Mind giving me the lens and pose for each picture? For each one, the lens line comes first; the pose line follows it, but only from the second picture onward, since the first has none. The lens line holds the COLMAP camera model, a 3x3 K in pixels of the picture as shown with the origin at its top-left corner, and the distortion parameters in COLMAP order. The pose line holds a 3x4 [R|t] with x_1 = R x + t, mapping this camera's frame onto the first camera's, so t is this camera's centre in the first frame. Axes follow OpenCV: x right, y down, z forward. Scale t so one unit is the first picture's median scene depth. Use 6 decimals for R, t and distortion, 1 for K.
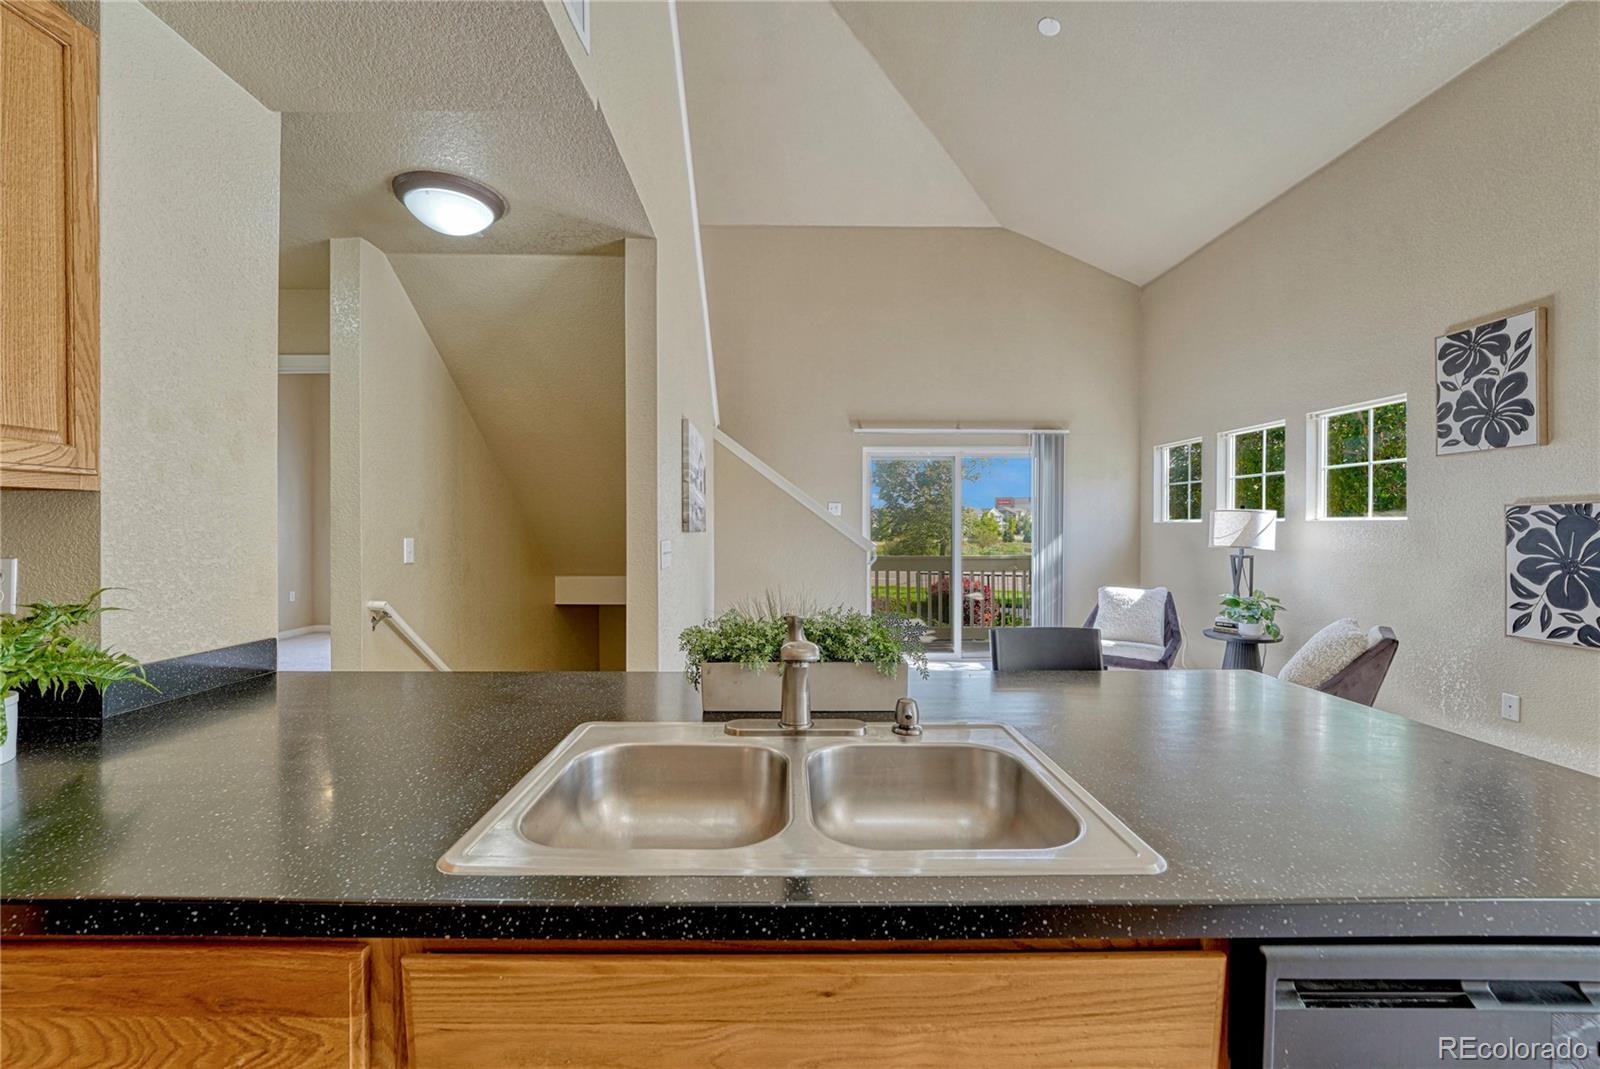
lens RADIAL K [[658.6, 0, 789.3], [0, 658.6, 529.5], [0, 0, 1]] dist [-0.019901, 0.006378]
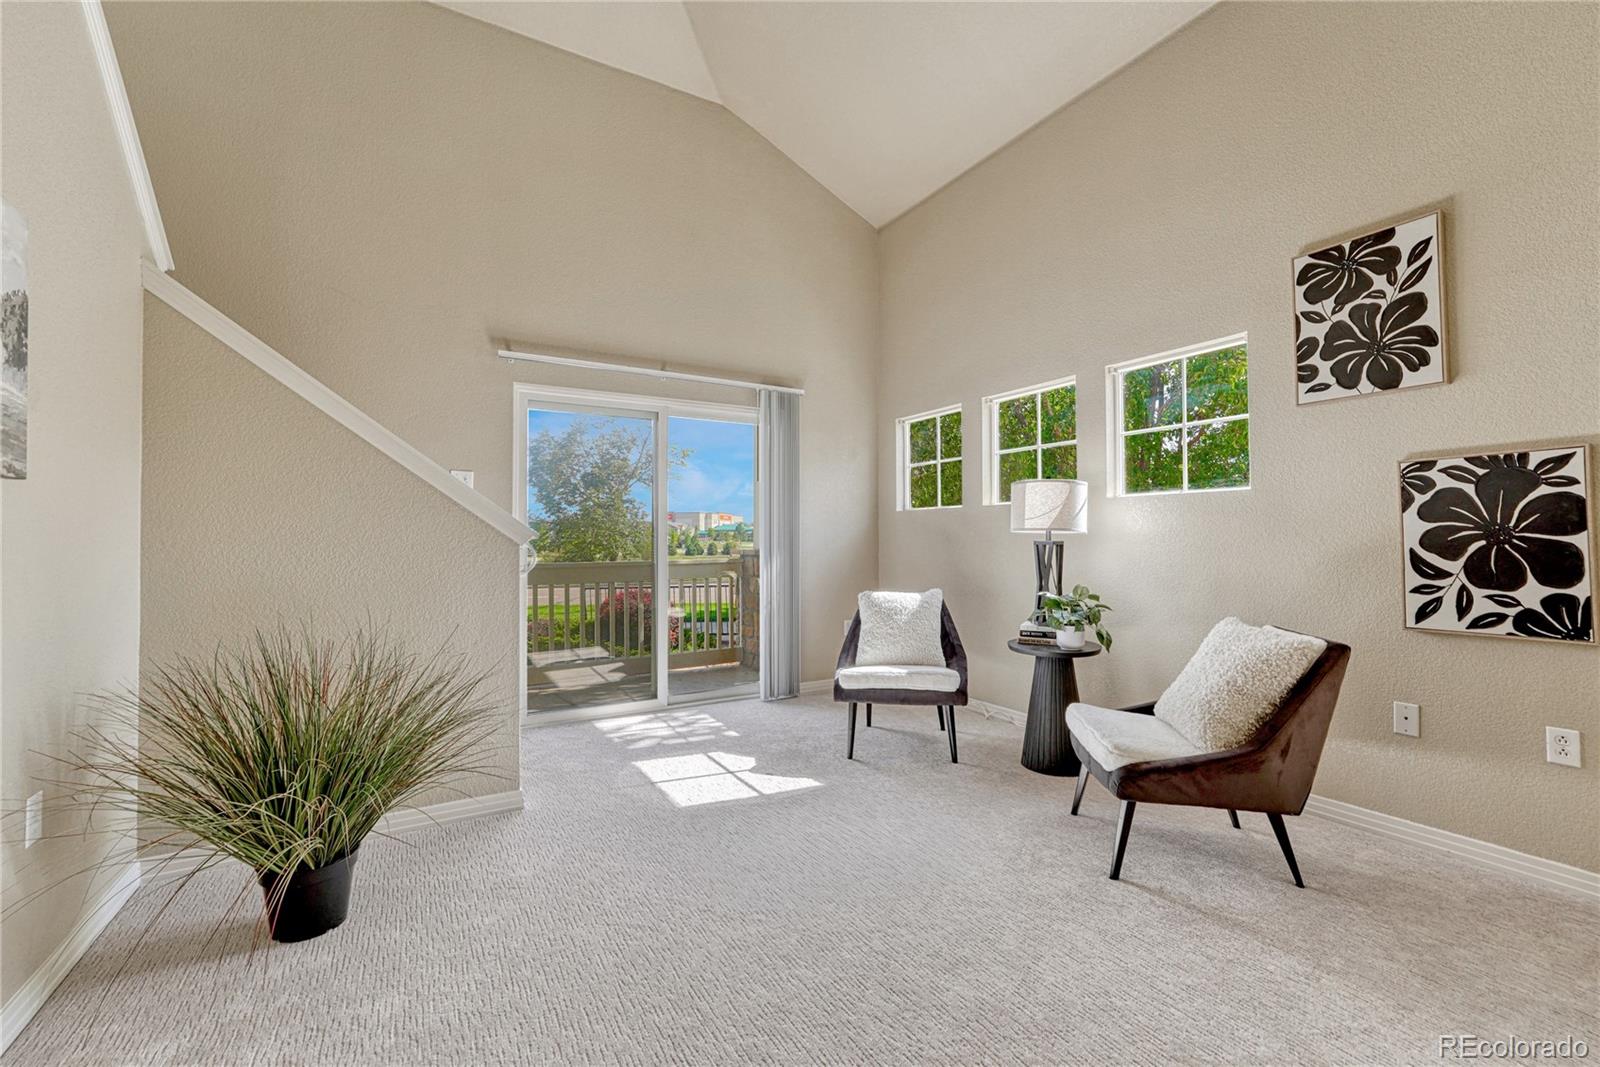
lens RADIAL K [[657.1, 0, 800.8], [0, 657.1, 531.8], [0, 0, 1]] dist [-0.016355, 0.002550]
pose [[0.868050, 0.001728, 0.496474, 0.085068], [0.007495, 0.999834, -0.016585, 0.056128], [-0.496420, 0.018117, 0.867893, 0.692931]]
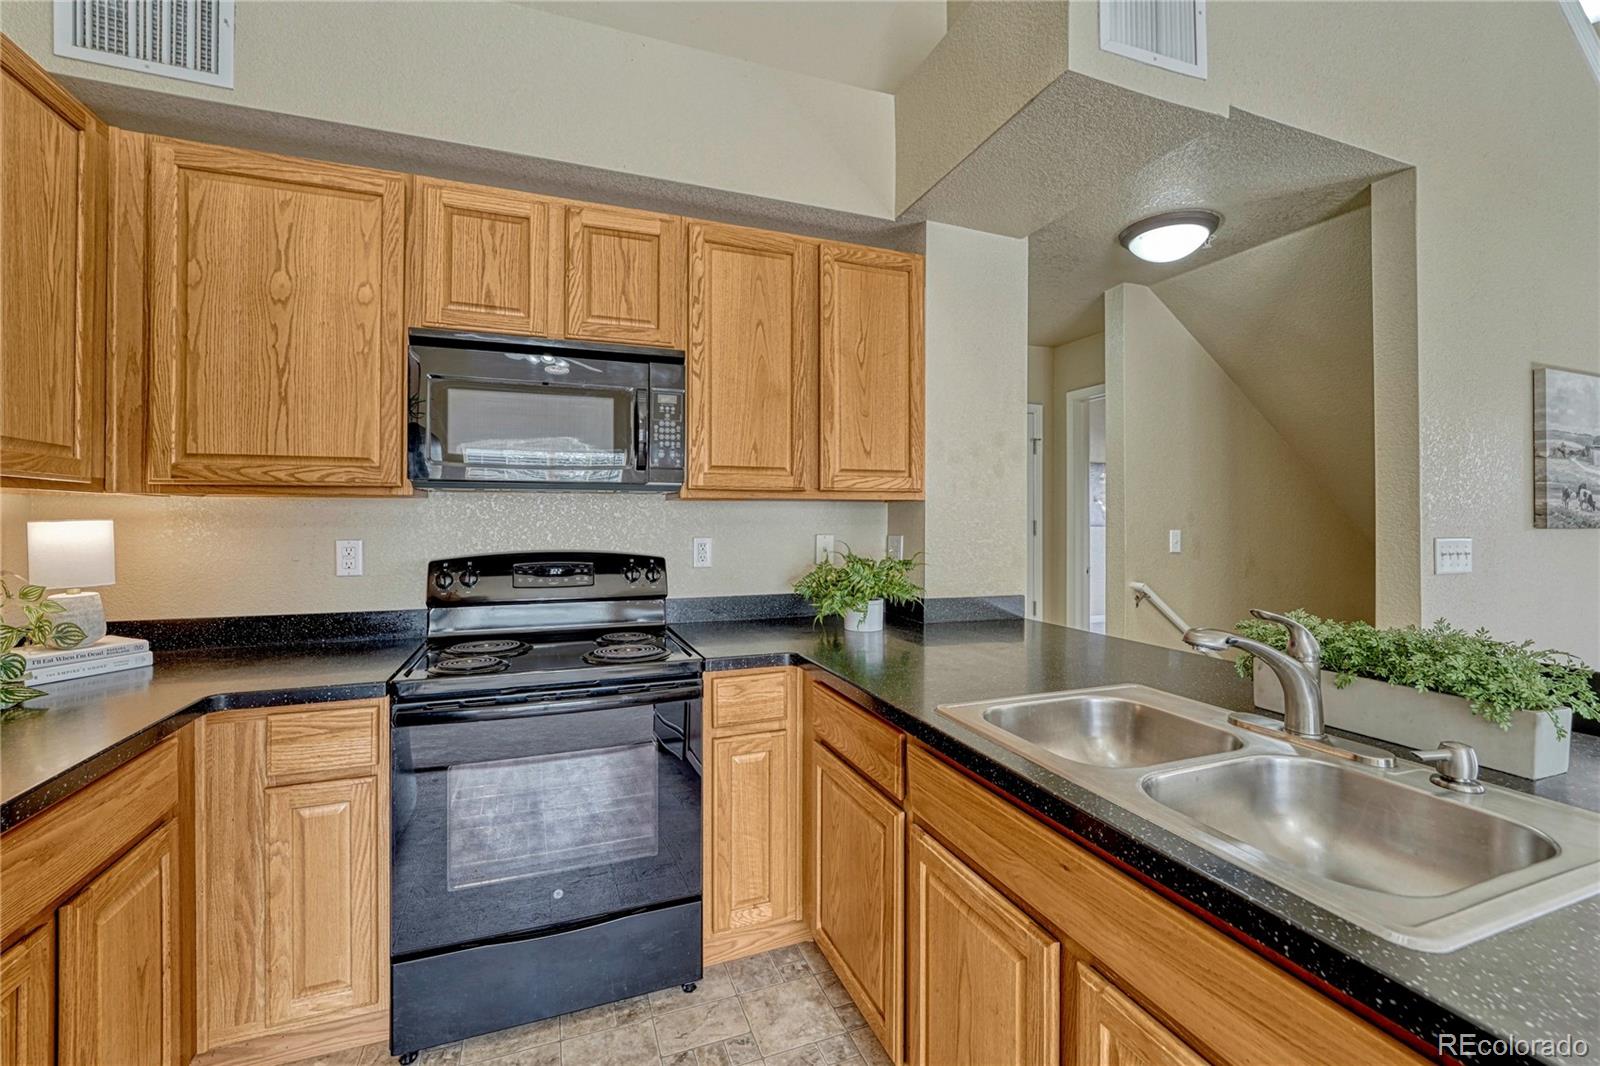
lens RADIAL K [[671.7, 0, 797.9], [0, 671.7, 512.5], [0, 0, 1]] dist [-0.016591, 0.004640]
pose [[0.344851, -0.008623, -0.938618, 0.270359], [-0.005722, 0.999920, -0.011289, -0.000271], [0.938640, 0.009263, 0.344774, 0.000609]]
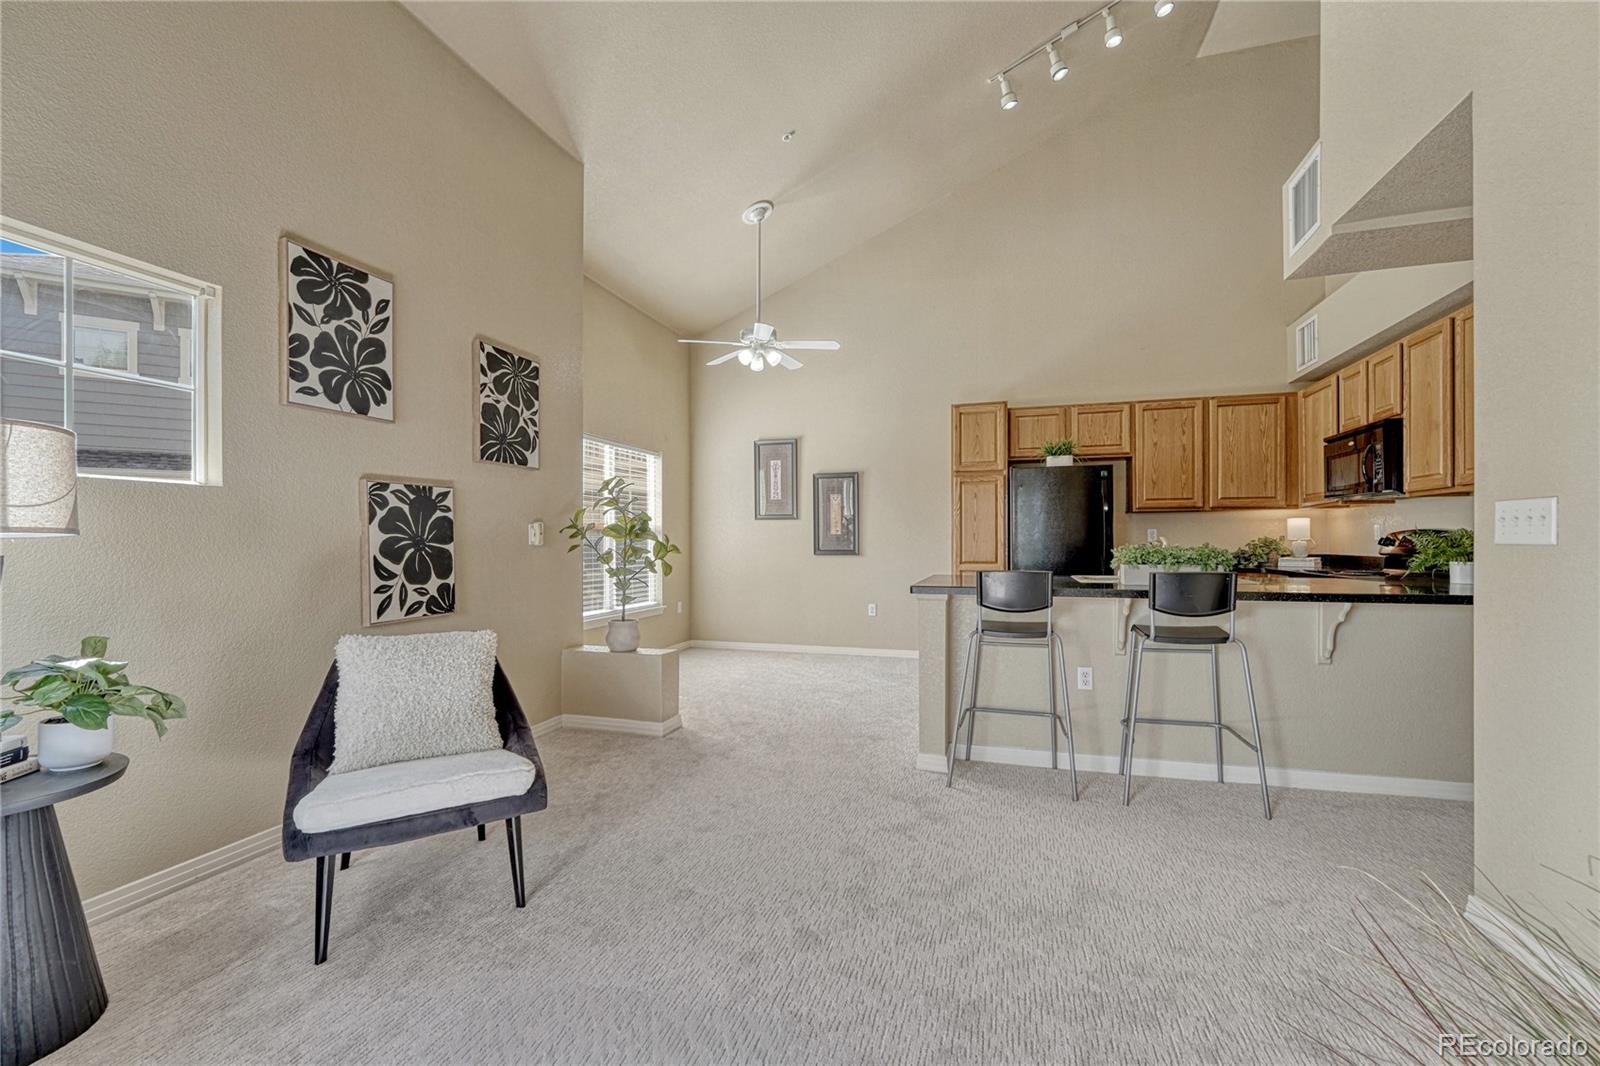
lens RADIAL K [[667.2, 0, 797.0], [0, 667.2, 533.3], [0, 0, 1]] dist [-0.013183, 0.005440]
pose [[-0.950003, 0.007056, 0.312161, 0.255435], [0.005868, 0.999972, -0.004743, 0.045194], [-0.312186, -0.002674, -0.950017, 1.723513]]
